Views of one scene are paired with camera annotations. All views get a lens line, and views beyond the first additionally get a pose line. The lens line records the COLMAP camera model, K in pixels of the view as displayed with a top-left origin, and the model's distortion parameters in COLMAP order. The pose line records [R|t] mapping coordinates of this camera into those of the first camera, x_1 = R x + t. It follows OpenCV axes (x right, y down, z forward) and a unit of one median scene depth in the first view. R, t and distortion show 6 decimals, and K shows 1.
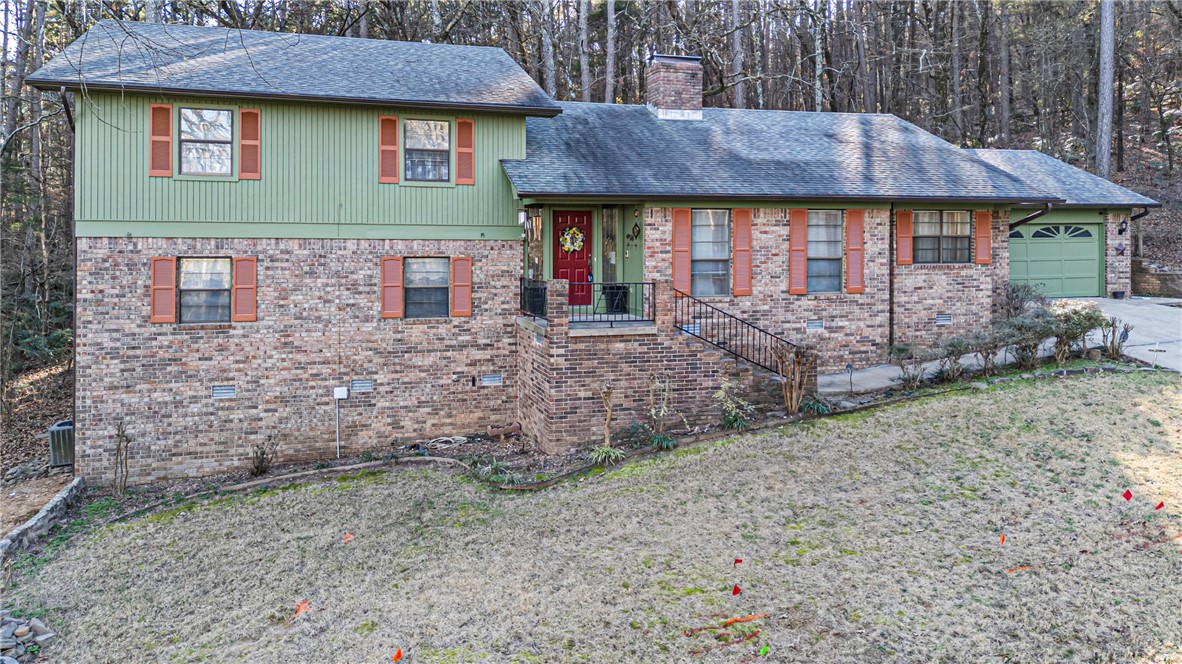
lens RADIAL K [[822.6, 0, 572.1], [0, 822.6, 167.8], [0, 0, 1]] dist [0.020051, -0.002615]
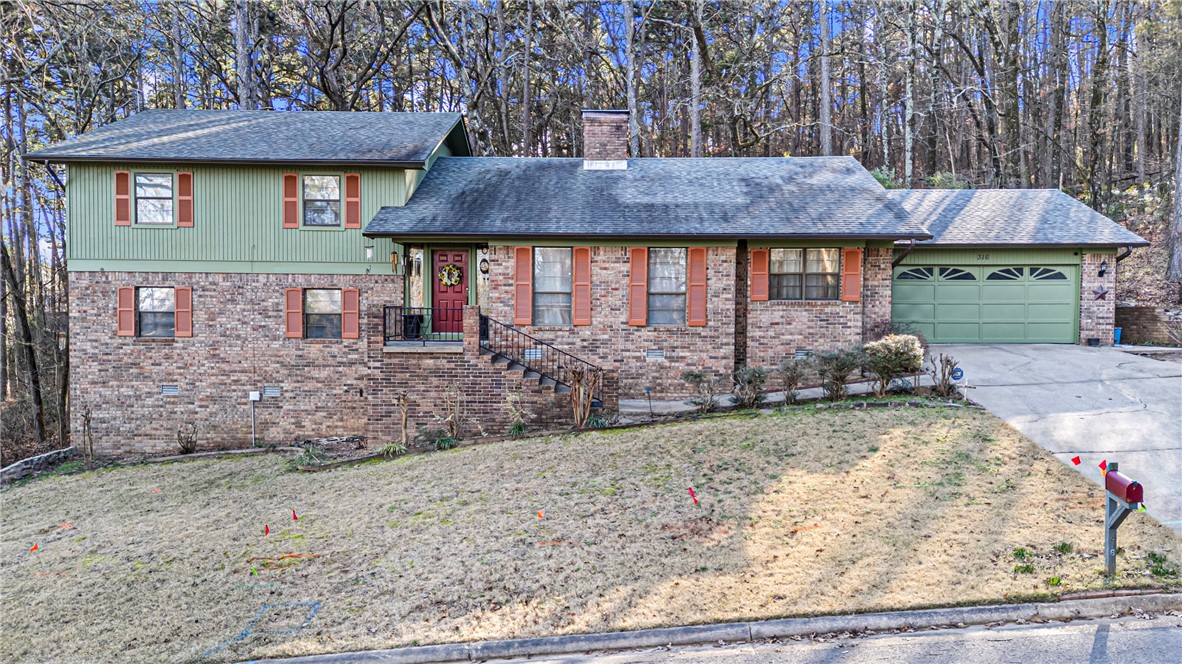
lens RADIAL K [[801.4, 0, 592.5], [0, 801.4, 253.5], [0, 0, 1]] dist [0.031526, -0.005576]
pose [[0.957880, -0.009698, -0.287003, 0.558062], [0.017215, 0.999571, 0.023680, 0.035433], [0.286651, -0.027623, 0.957637, -0.021485]]
